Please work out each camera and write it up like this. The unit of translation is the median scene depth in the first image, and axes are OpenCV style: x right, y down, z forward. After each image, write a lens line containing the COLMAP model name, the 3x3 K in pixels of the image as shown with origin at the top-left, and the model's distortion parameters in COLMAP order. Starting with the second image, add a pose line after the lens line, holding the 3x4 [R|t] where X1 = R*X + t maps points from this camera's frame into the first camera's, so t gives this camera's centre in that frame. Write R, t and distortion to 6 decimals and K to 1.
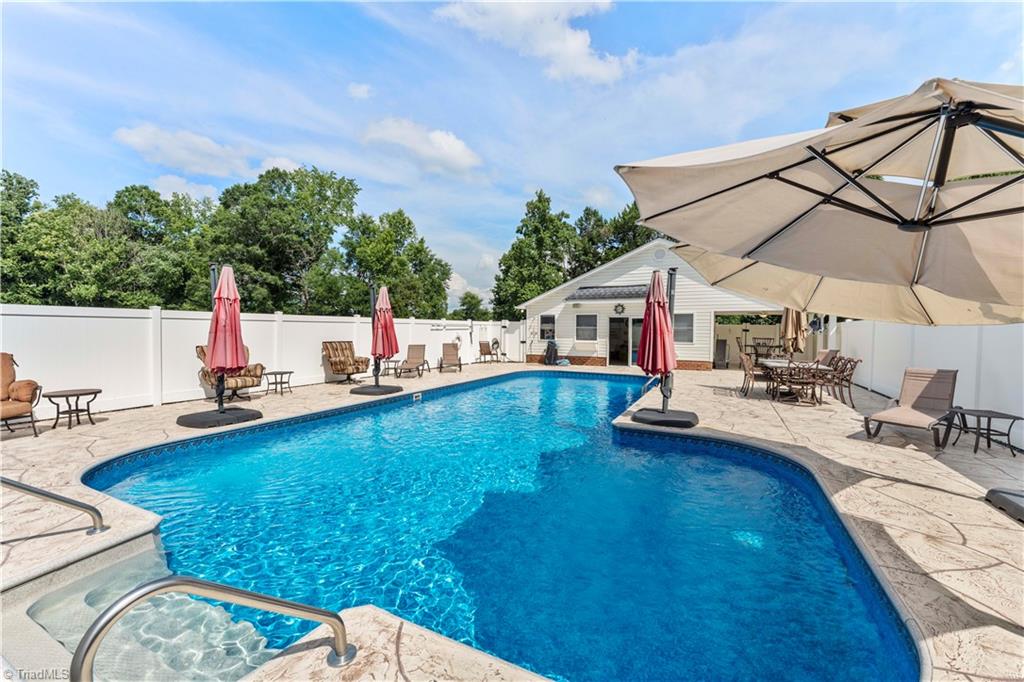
lens RADIAL K [[415.3, 0, 512.0], [0, 415.3, 341.0], [0, 0, 1]] dist [0.001502, -0.000257]
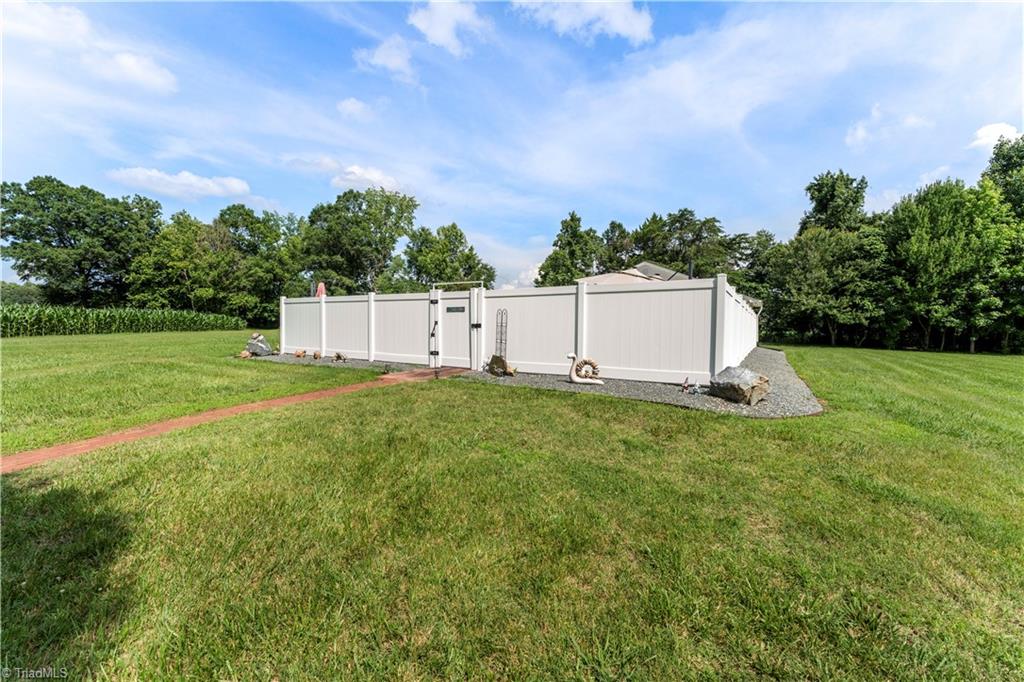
lens RADIAL K [[415.3, 0, 512.0], [0, 415.3, 341.0], [0, 0, 1]] dist [0.001502, -0.000257]
pose [[0.996803, 0.004428, -0.079771, -0.007613], [-0.003824, 0.999963, 0.007716, 0.009589], [0.079803, -0.007386, 0.996783, -0.166638]]
